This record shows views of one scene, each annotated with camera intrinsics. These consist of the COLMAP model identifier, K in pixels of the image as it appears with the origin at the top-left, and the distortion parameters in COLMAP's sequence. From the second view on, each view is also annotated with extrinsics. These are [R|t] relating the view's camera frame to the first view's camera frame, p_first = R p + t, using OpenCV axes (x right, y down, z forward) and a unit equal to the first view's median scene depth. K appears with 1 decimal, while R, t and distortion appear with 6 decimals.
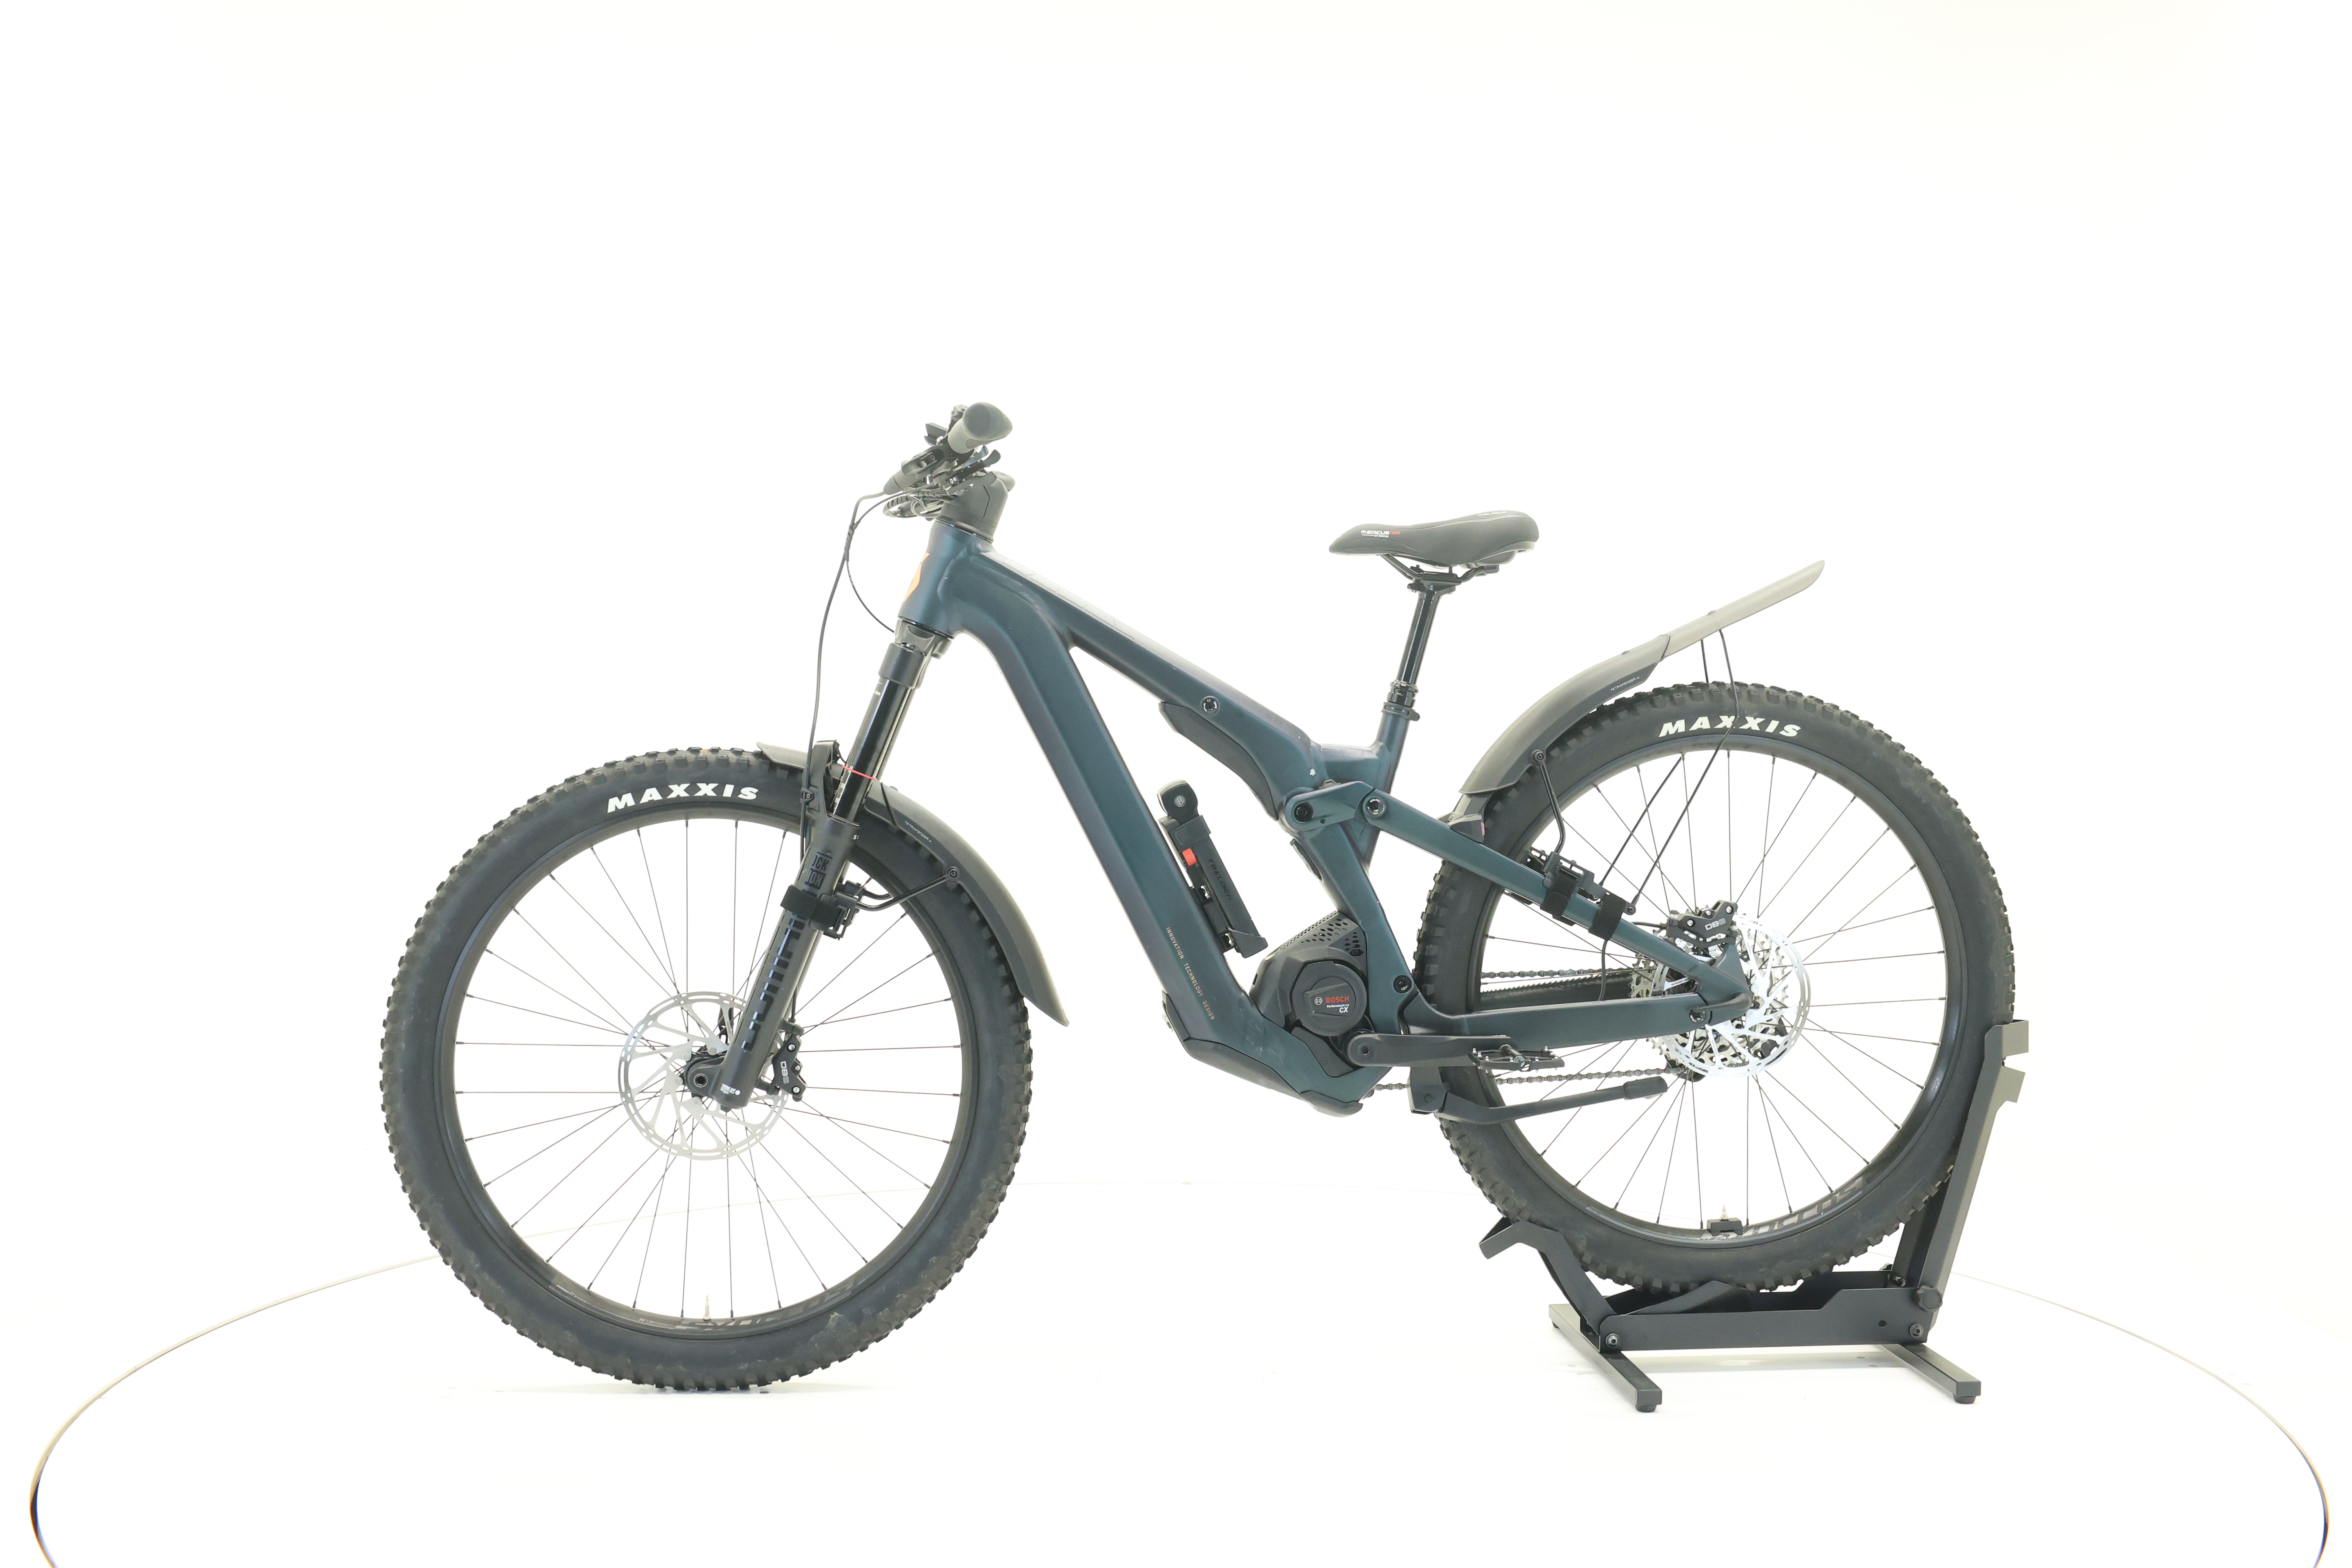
lens RADIAL K [[2515.9, 0, 1176.0], [0, 2515.9, 784.0], [0, 0, 1]] dist [0.017451, 0.006053]
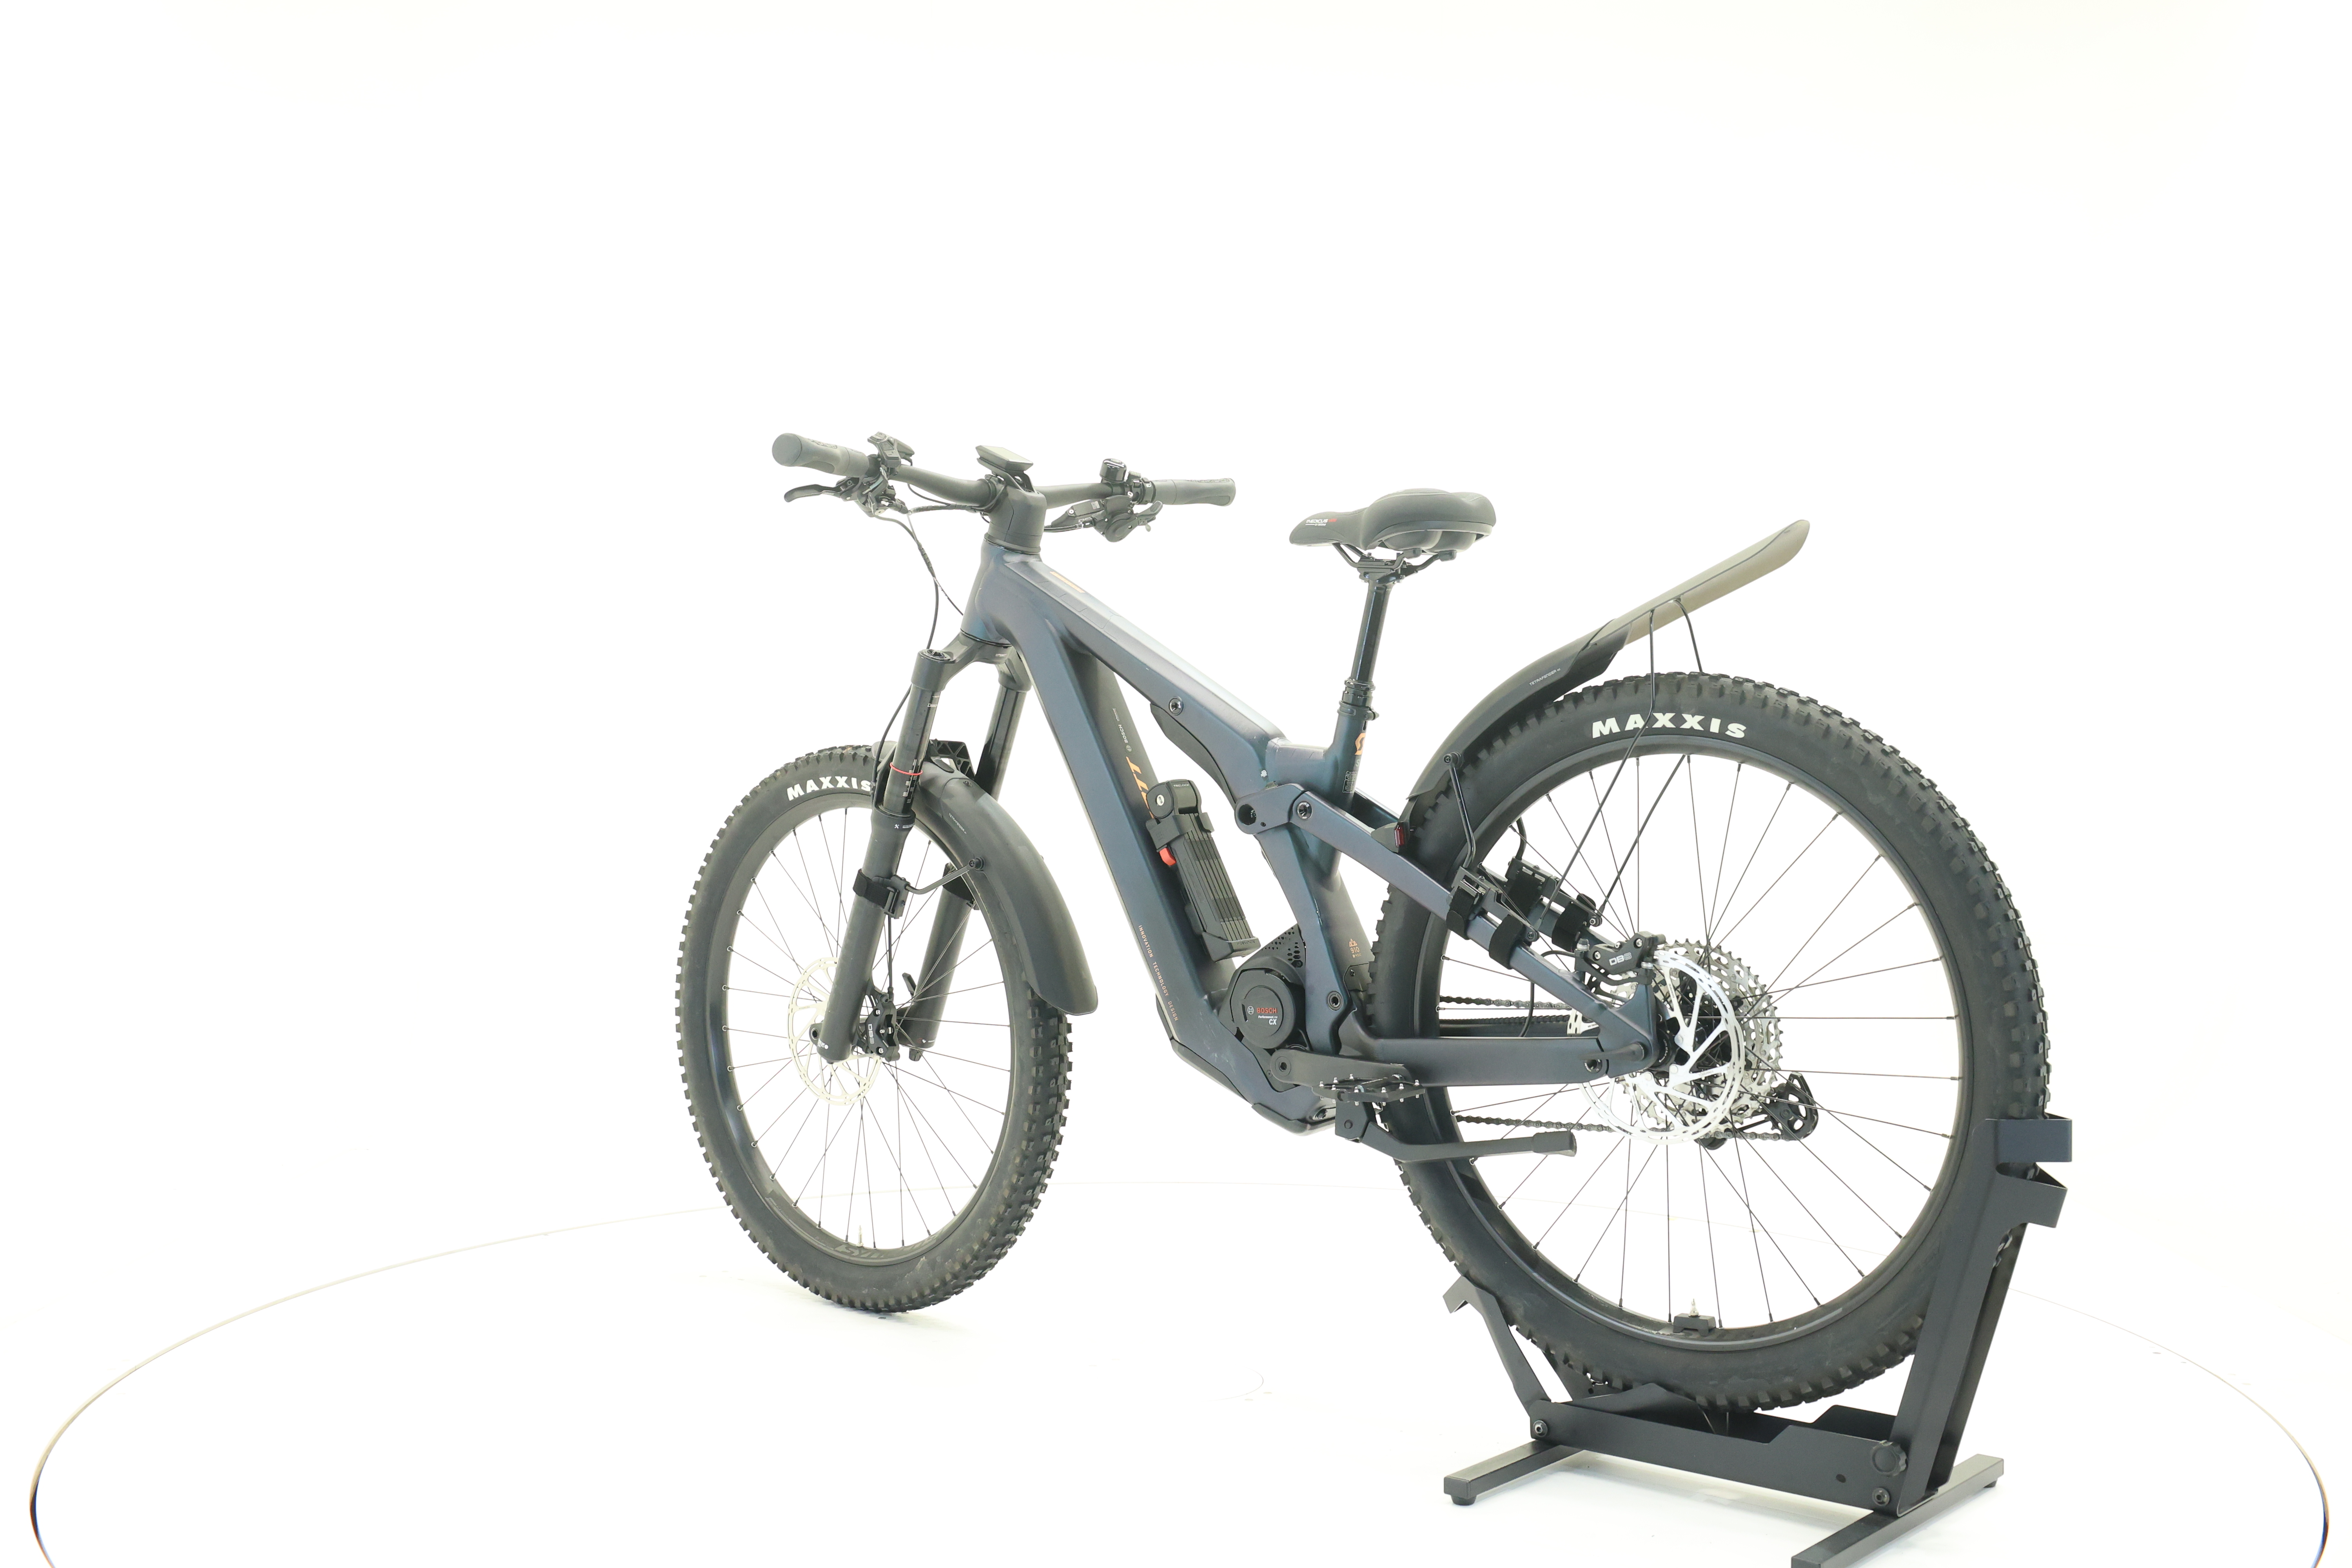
lens RADIAL K [[2515.9, 0, 1176.0], [0, 2515.9, 784.0], [0, 0, 1]] dist [0.017451, 0.006053]
pose [[0.693274, 0.014315, -0.720532, 0.712558], [-0.018582, 0.999825, 0.001985, -0.001947], [0.720434, 0.012012, 0.693419, 0.301346]]
